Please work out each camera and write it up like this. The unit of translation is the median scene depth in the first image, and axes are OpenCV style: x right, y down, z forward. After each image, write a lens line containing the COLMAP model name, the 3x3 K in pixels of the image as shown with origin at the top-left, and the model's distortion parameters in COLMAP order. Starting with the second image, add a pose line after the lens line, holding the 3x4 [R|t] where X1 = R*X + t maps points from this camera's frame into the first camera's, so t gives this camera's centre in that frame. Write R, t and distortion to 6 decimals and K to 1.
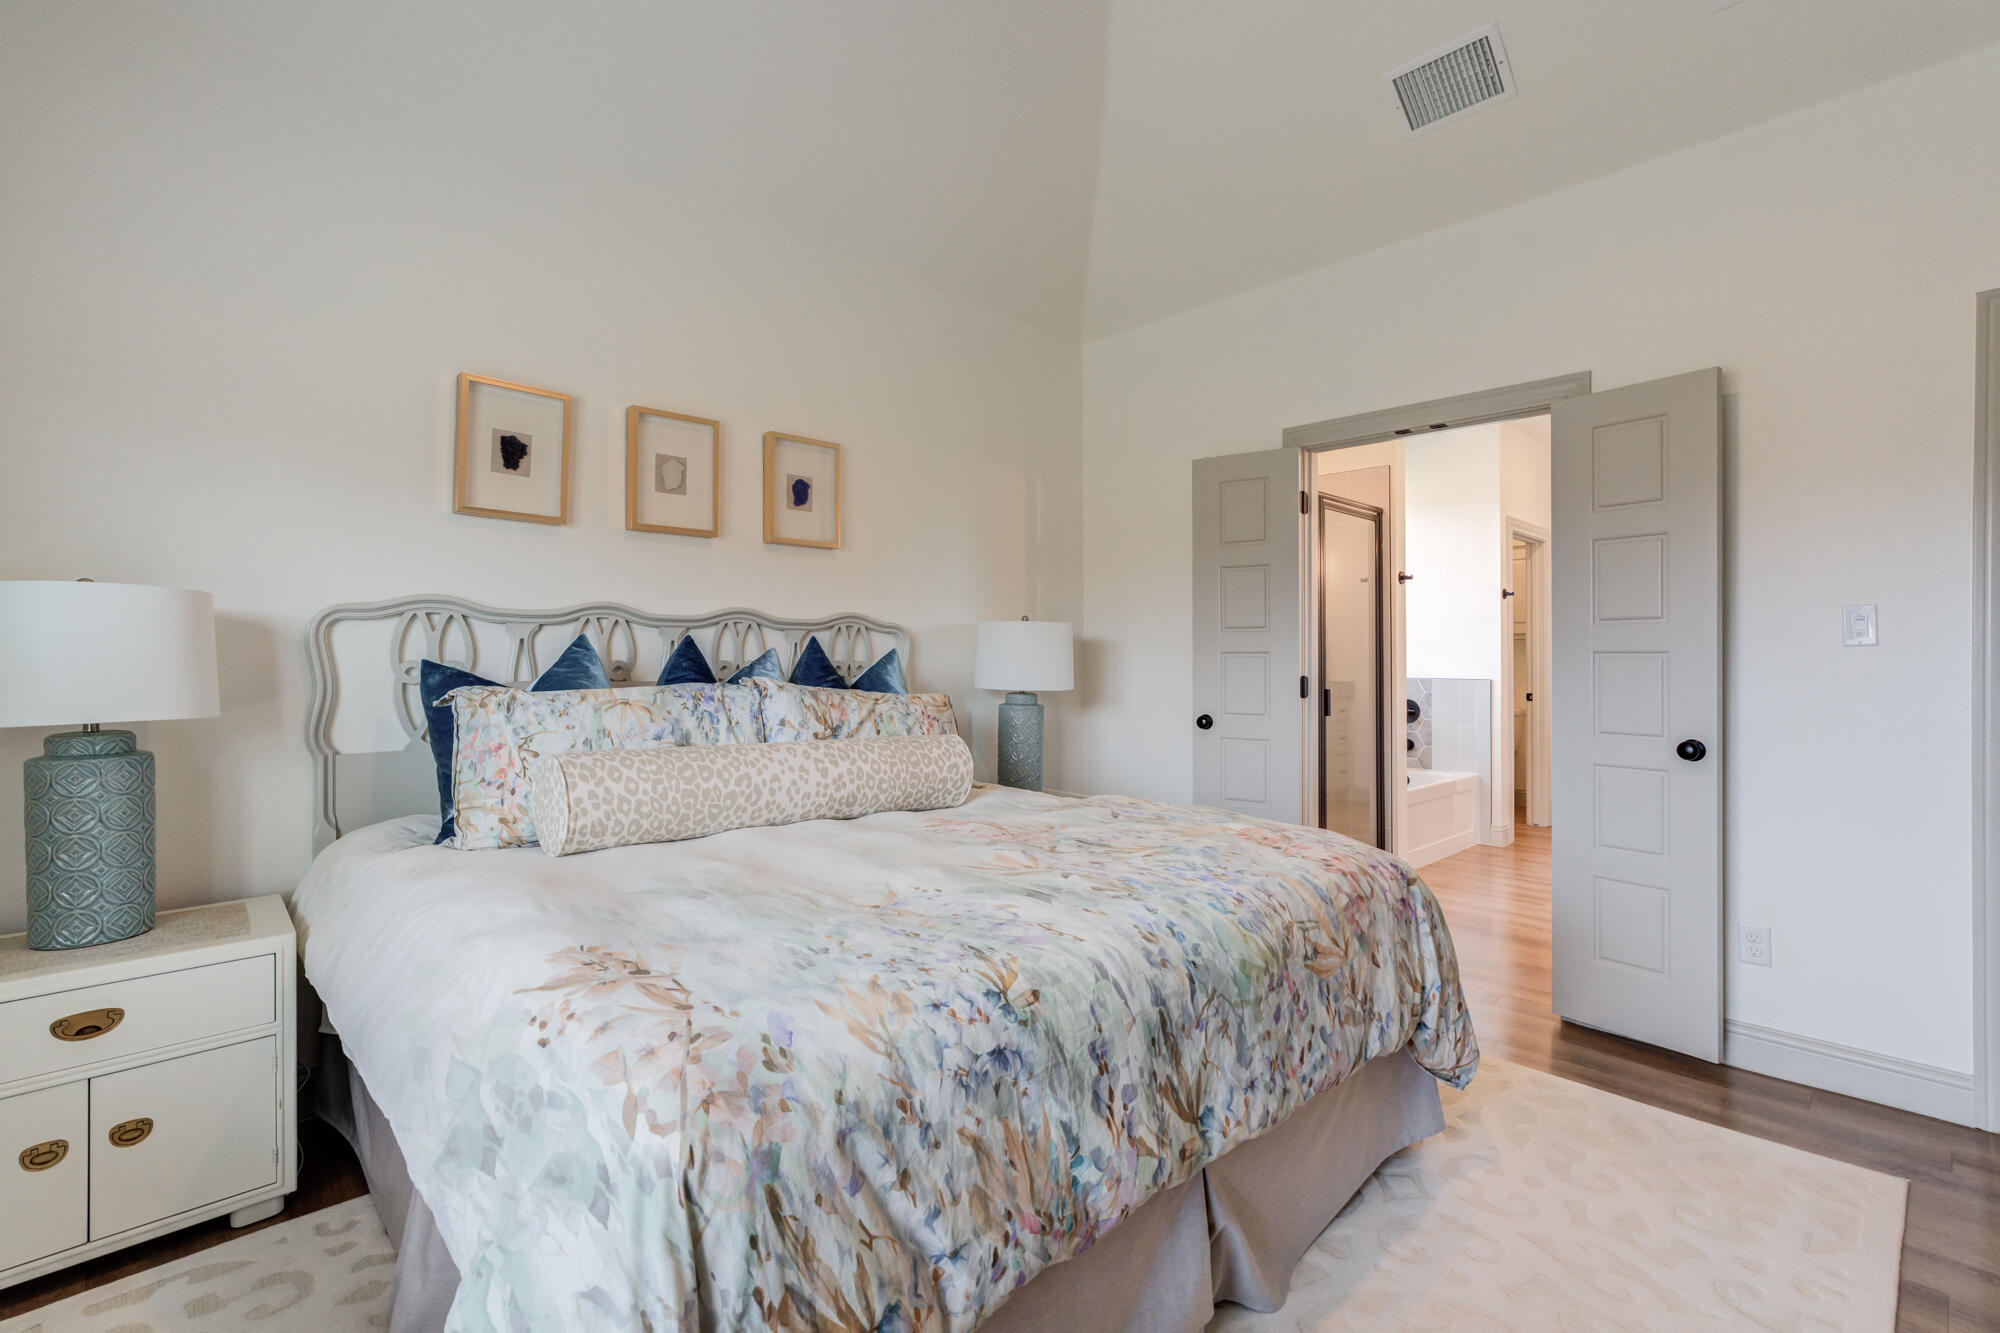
lens RADIAL K [[903.3, 0, 995.1], [0, 903.3, 661.4], [0, 0, 1]] dist [0.000275, 0.000304]
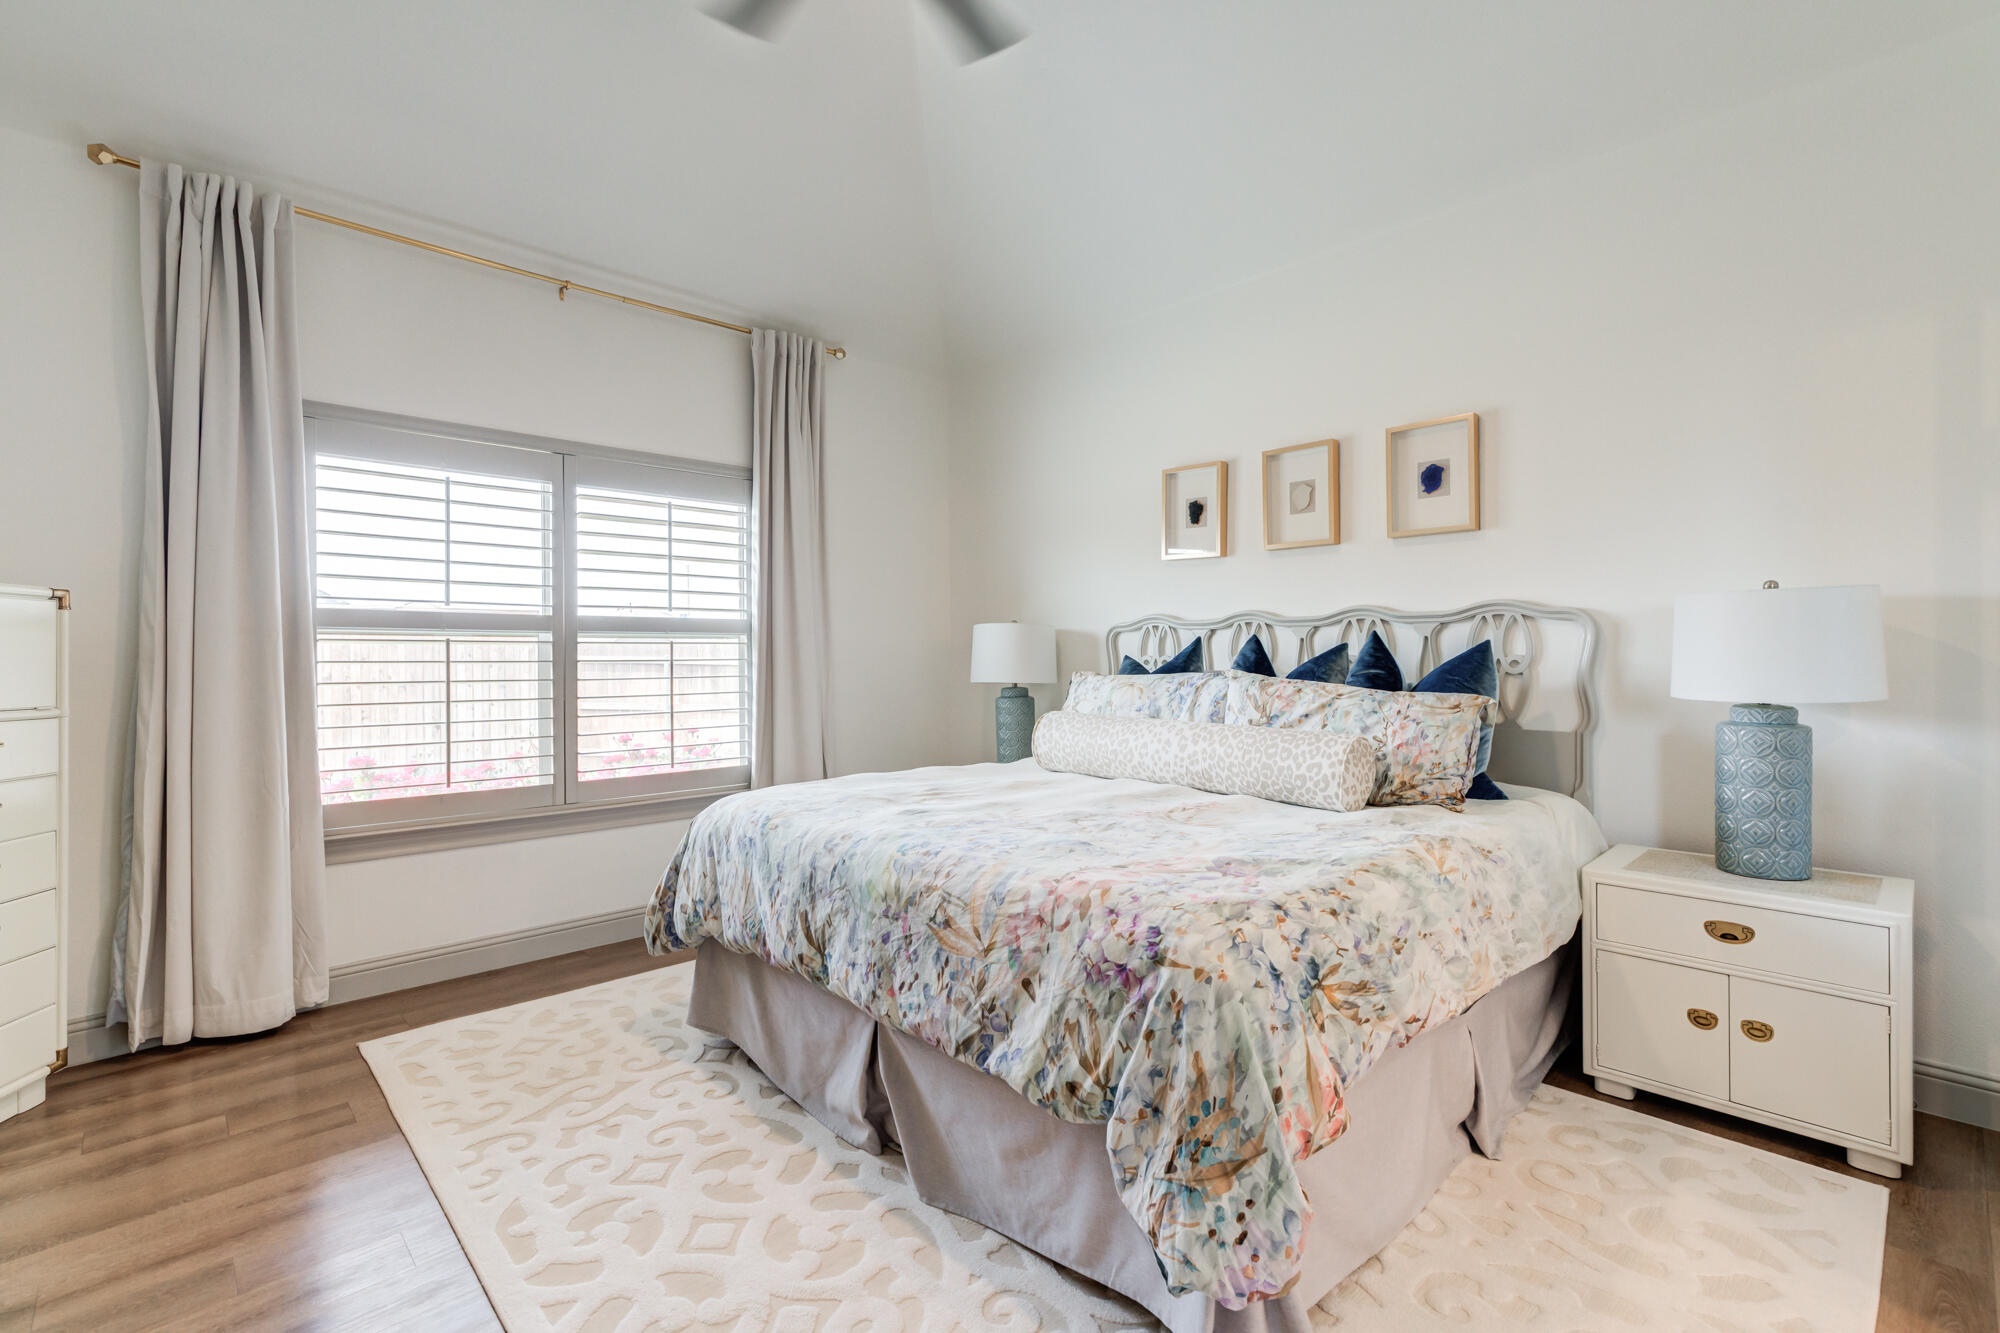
lens RADIAL K [[900.2, 0, 1006.4], [0, 900.2, 681.6], [0, 0, 1]] dist [-0.022146, 0.017063]
pose [[0.013174, 0.025885, -0.999578, 0.954392], [0.001914, 0.999662, 0.025912, 0.002645], [0.999911, -0.002254, 0.013120, 0.708771]]
